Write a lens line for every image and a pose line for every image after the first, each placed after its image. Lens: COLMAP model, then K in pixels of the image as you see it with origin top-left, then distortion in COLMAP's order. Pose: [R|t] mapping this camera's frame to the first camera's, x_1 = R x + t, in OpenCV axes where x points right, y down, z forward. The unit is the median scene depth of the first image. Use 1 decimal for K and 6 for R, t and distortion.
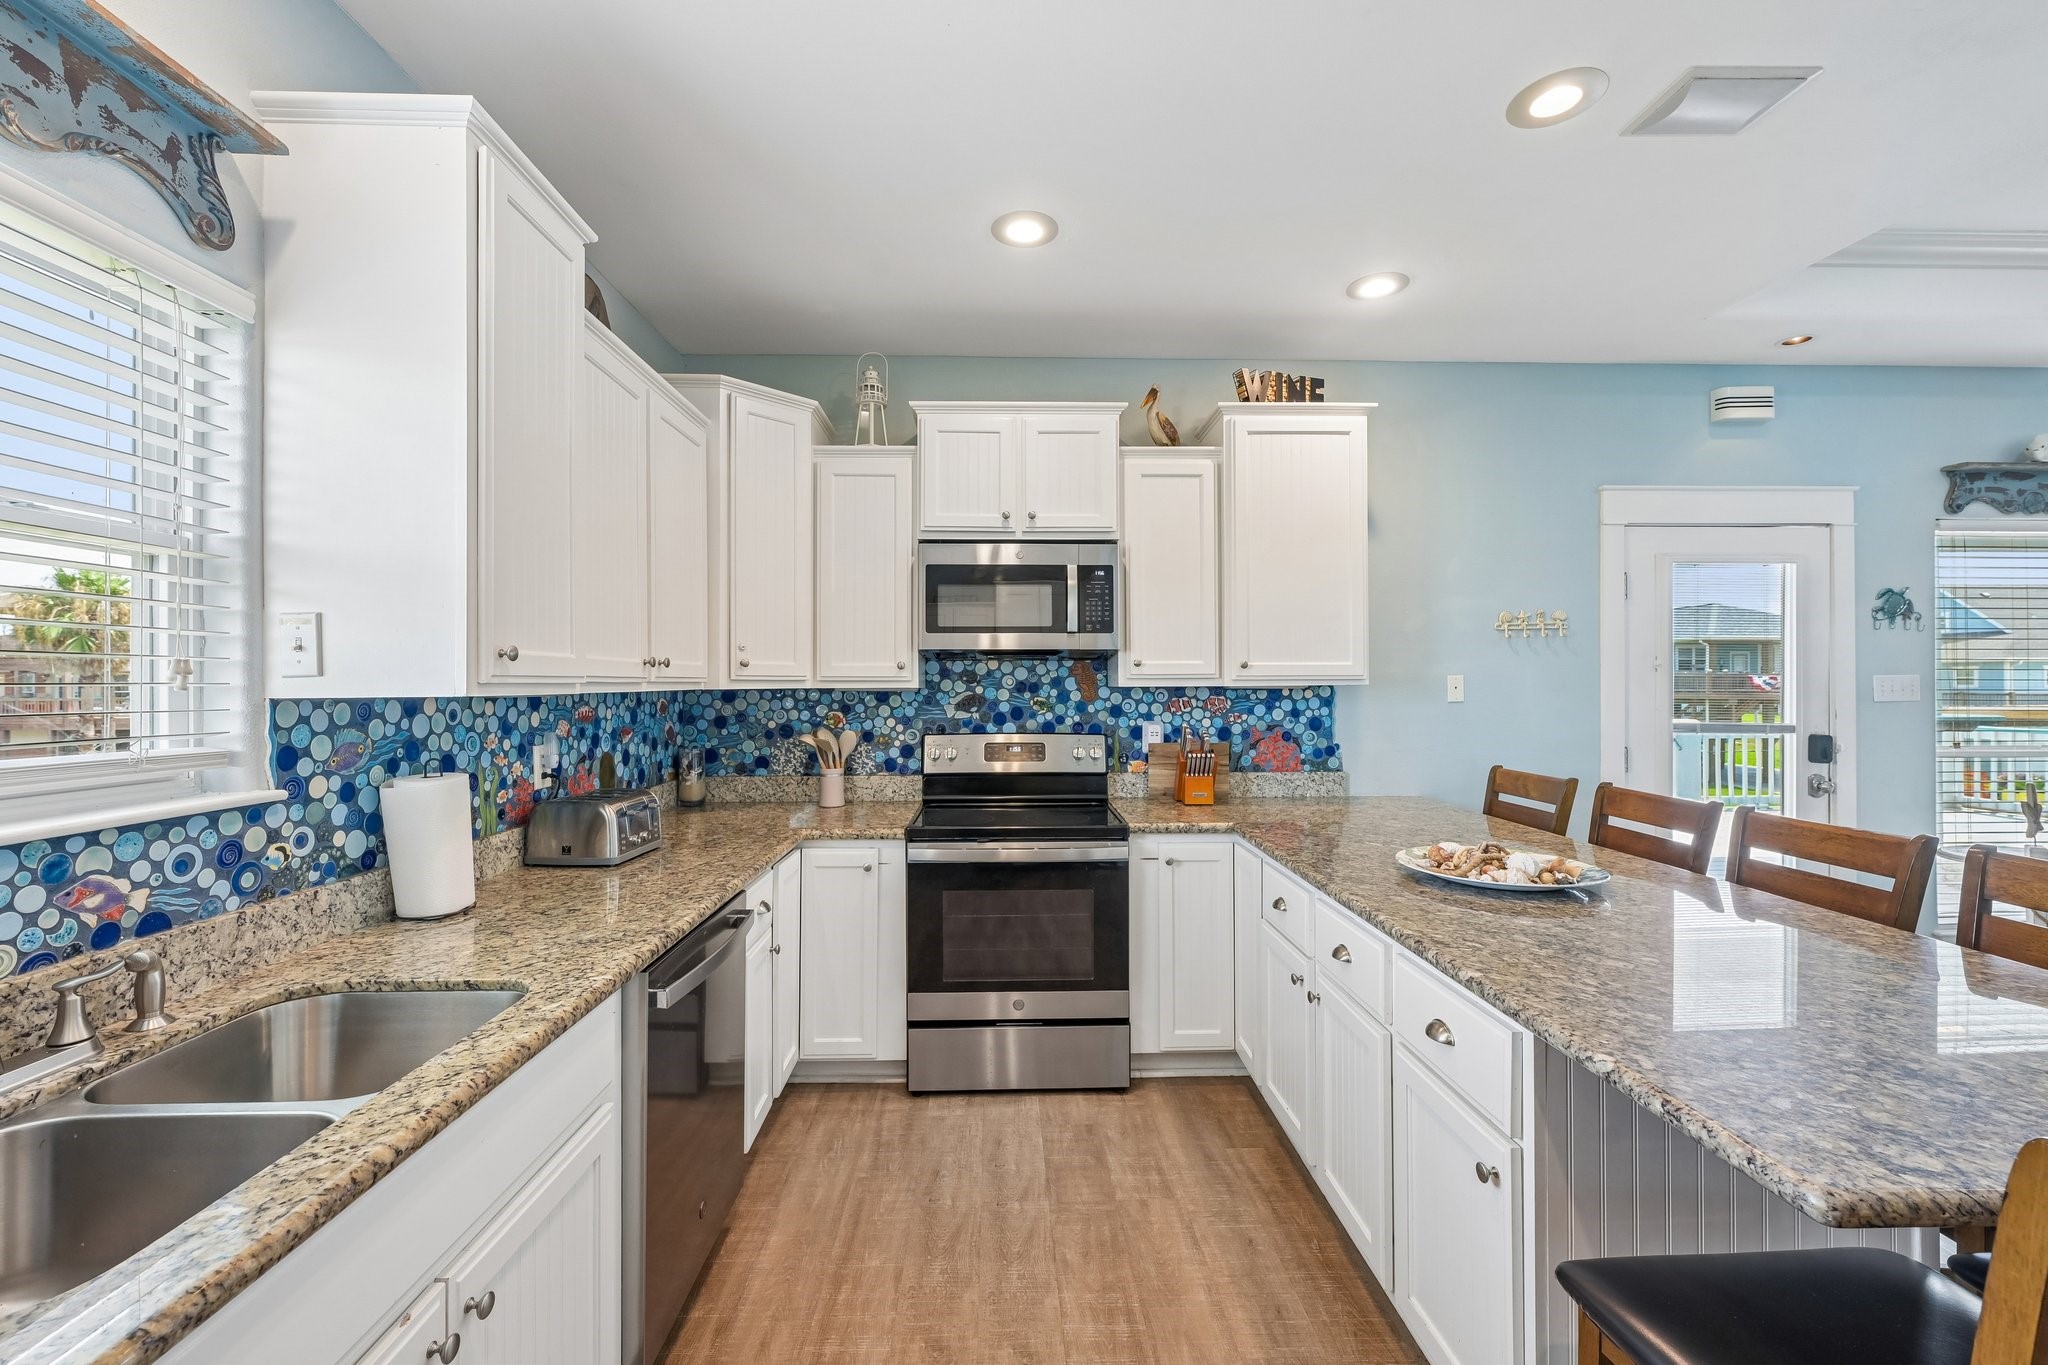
lens RADIAL K [[820.6, 0, 1024.2], [0, 820.6, 679.3], [0, 0, 1]] dist [-0.000798, 0.000185]
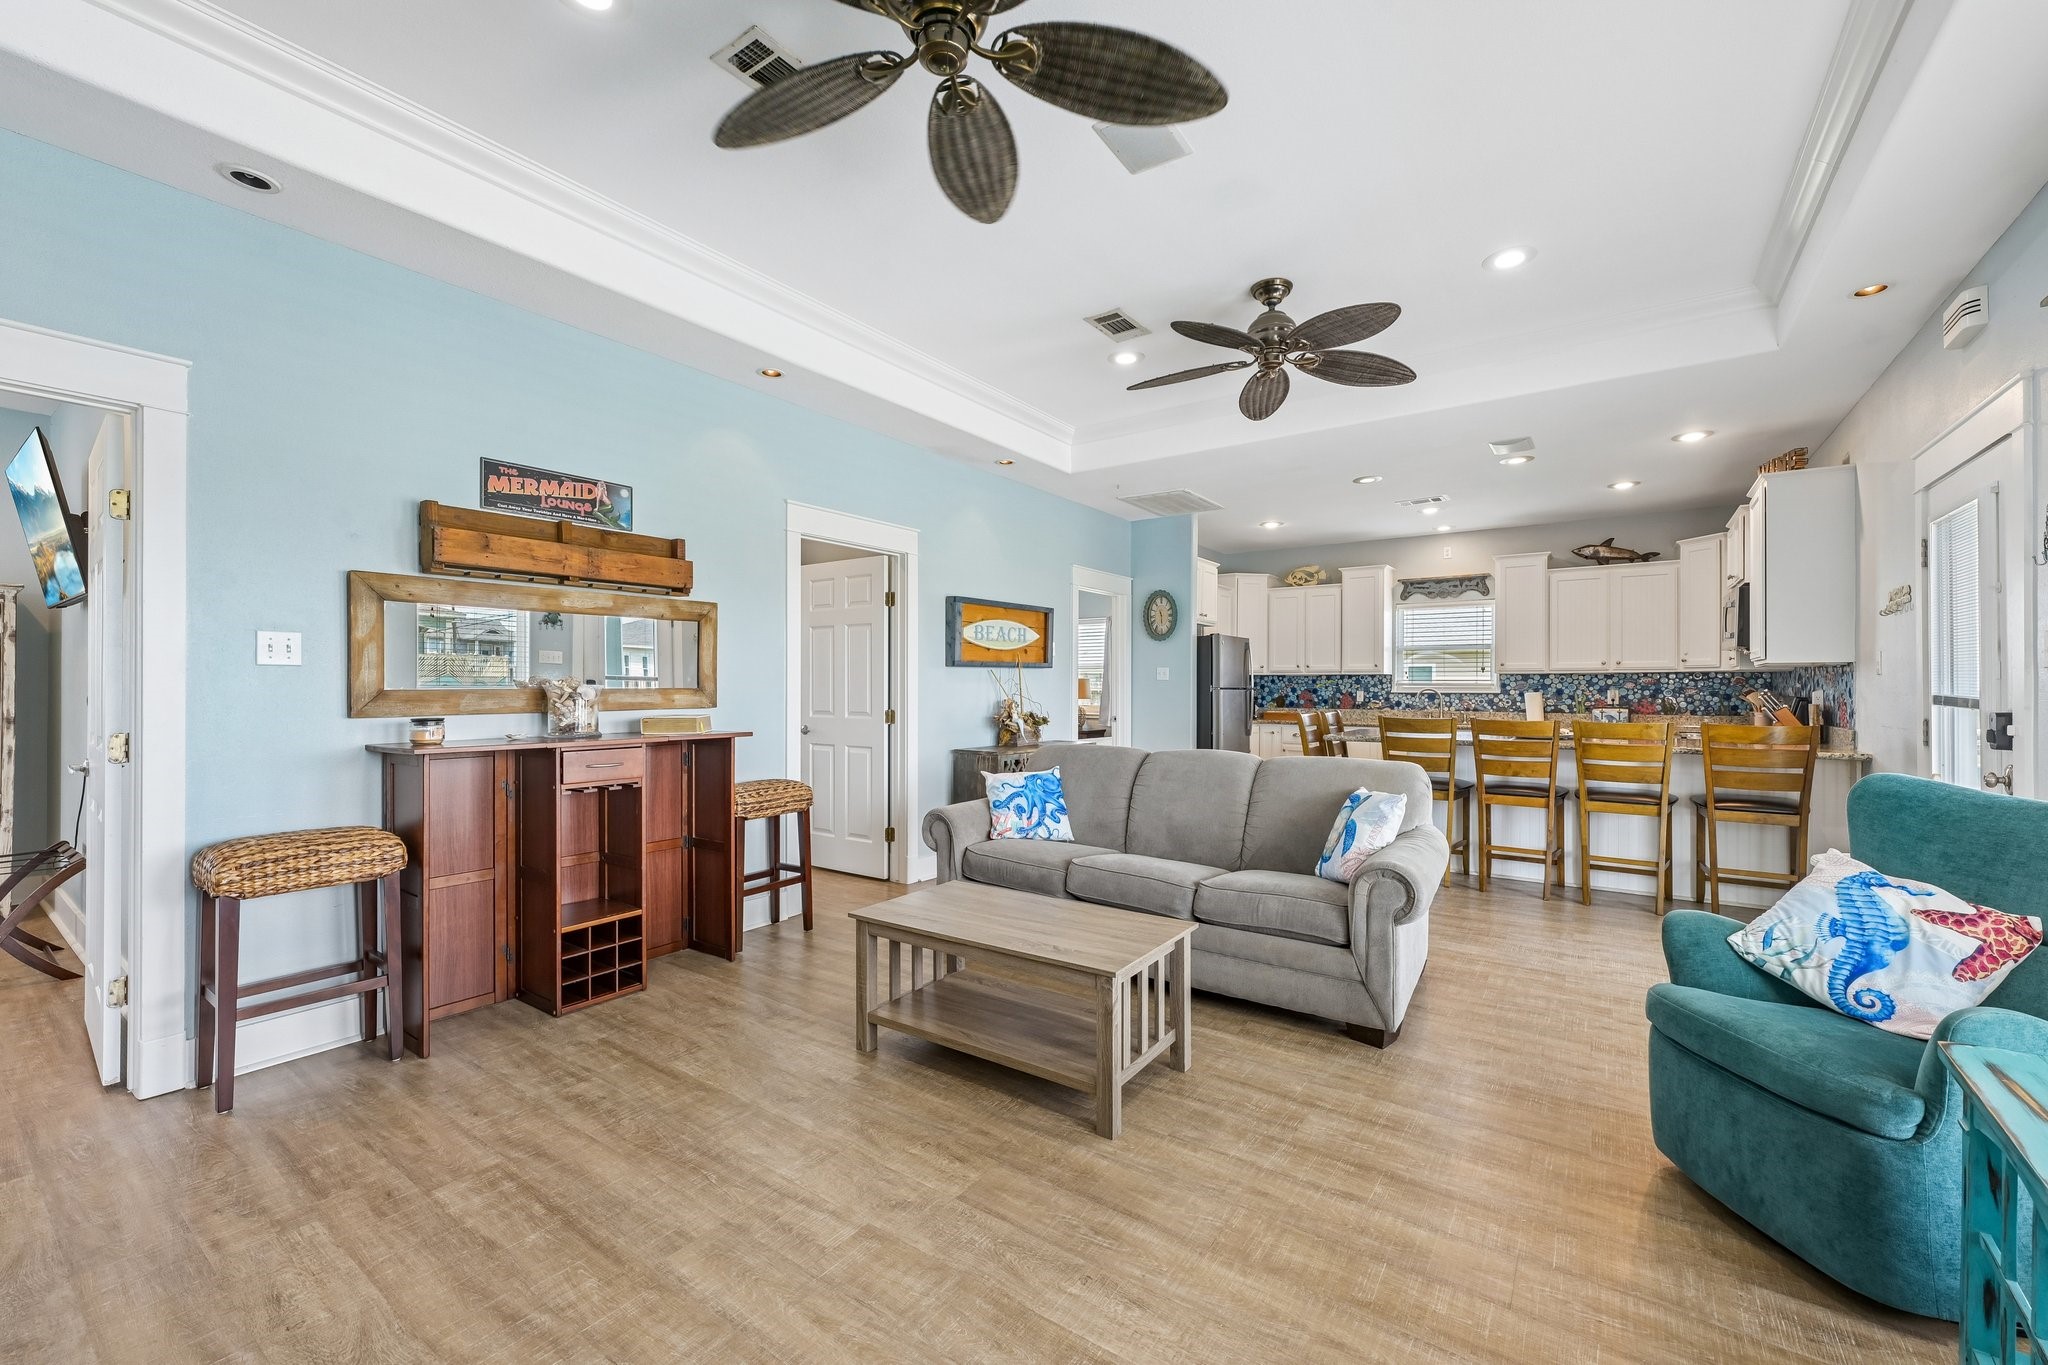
lens RADIAL K [[820.6, 0, 1024.6], [0, 820.6, 684.1], [0, 0, 1]] dist [-0.000798, 0.000185]
pose [[-0.609061, -0.001499, -0.793122, 2.630949], [0.003356, 0.999984, -0.004468, 0.052089], [0.793116, -0.005383, -0.609046, 0.918166]]
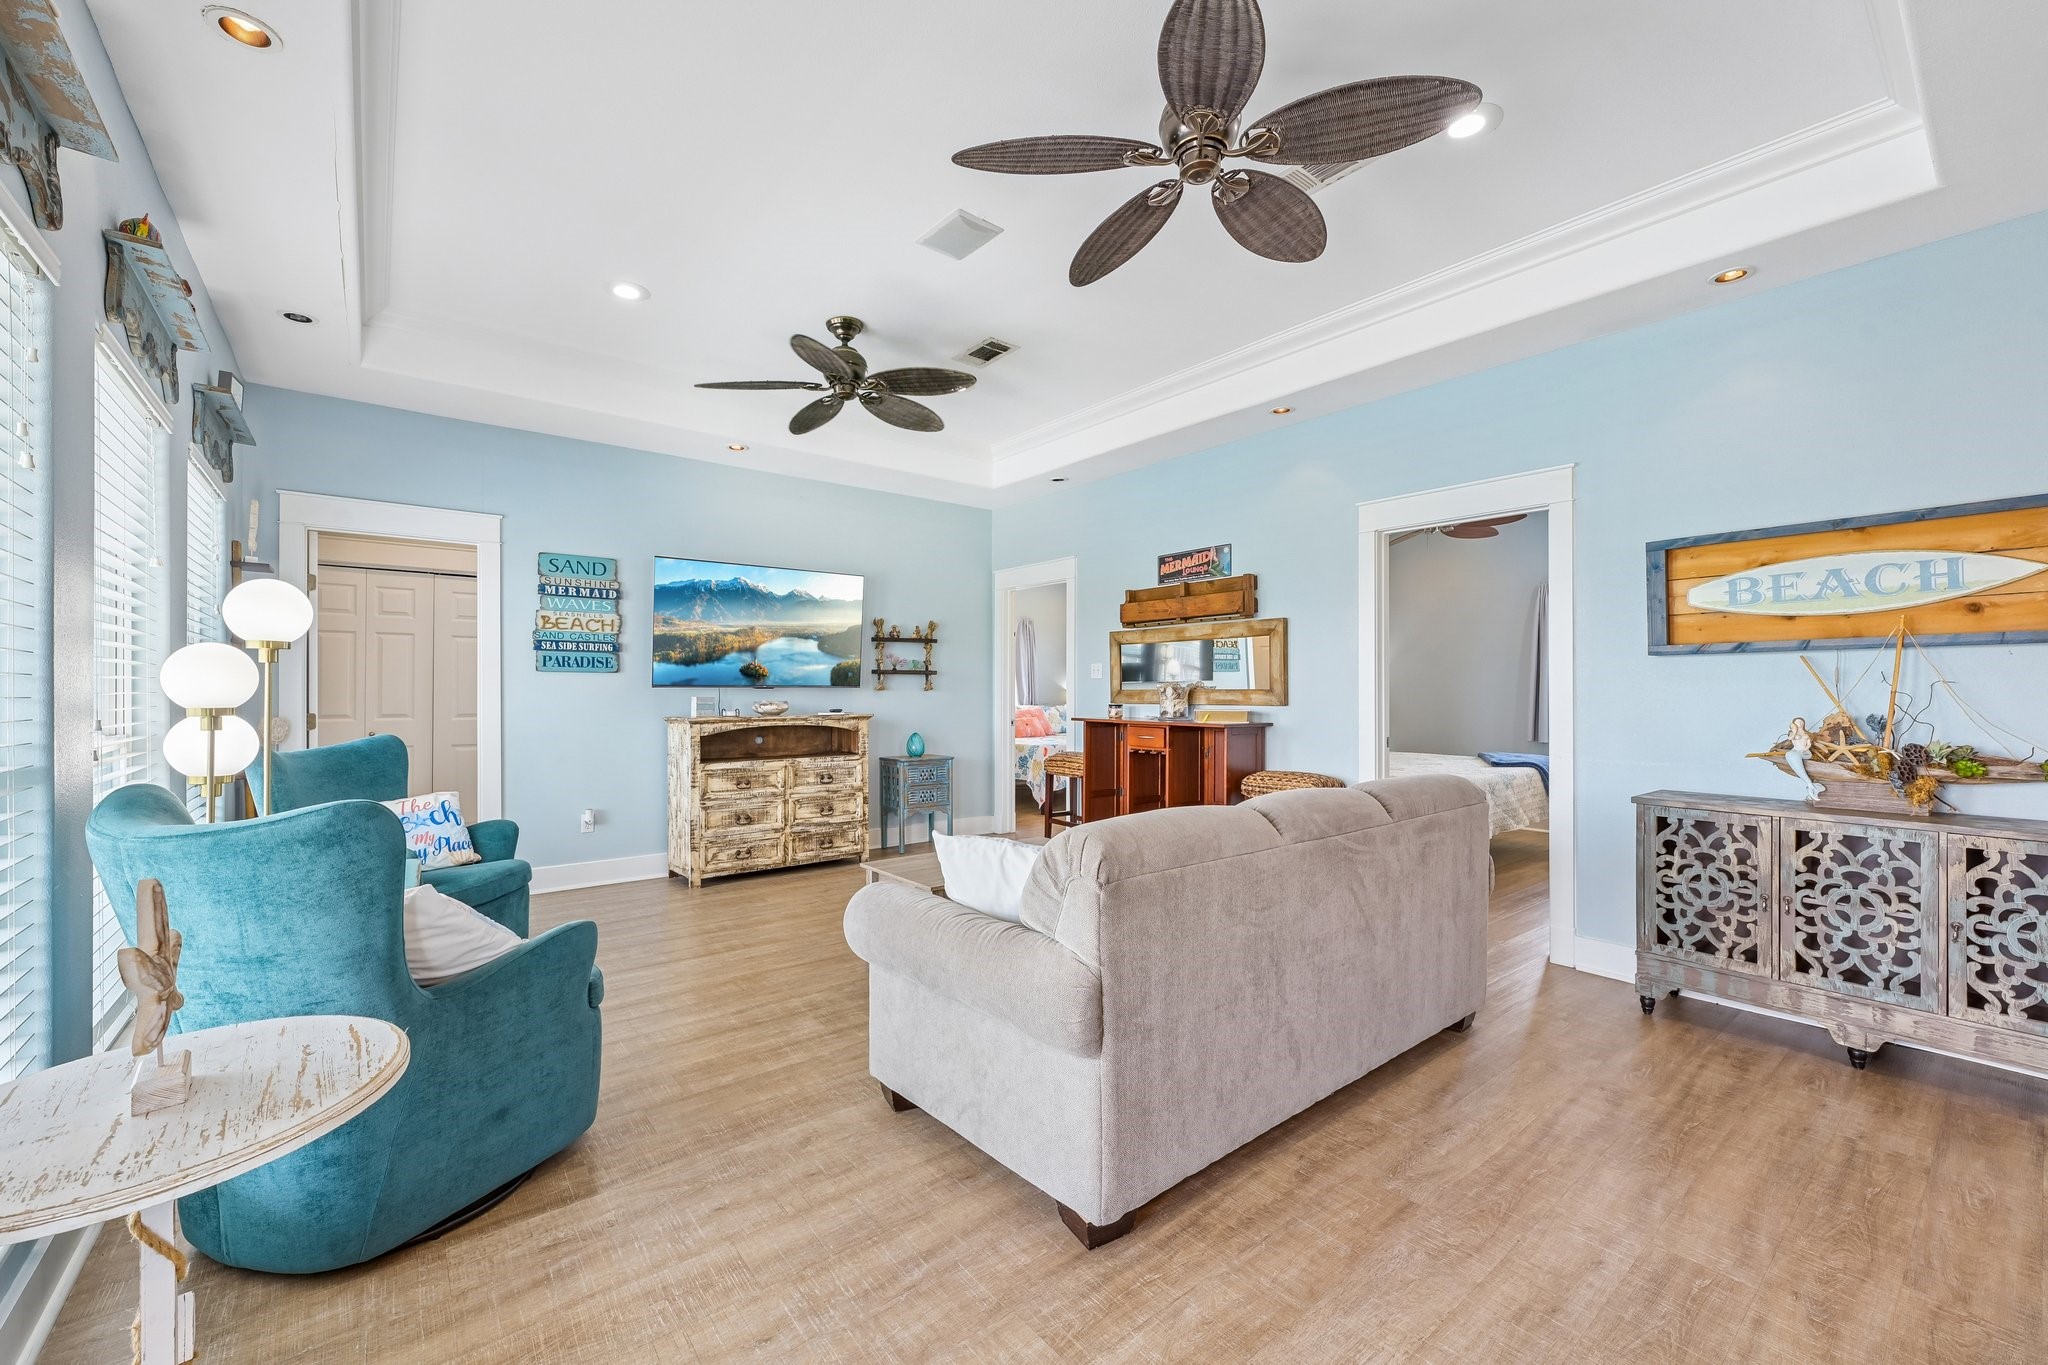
lens RADIAL K [[820.6, 0, 1026.7], [0, 820.6, 685.5], [0, 0, 1]] dist [-0.000798, 0.000185]
pose [[-0.594564, 0.003803, 0.804040, 0.826866], [-0.003240, 0.999969, -0.007126, 0.056158], [-0.804042, -0.006842, -0.594533, 1.054314]]
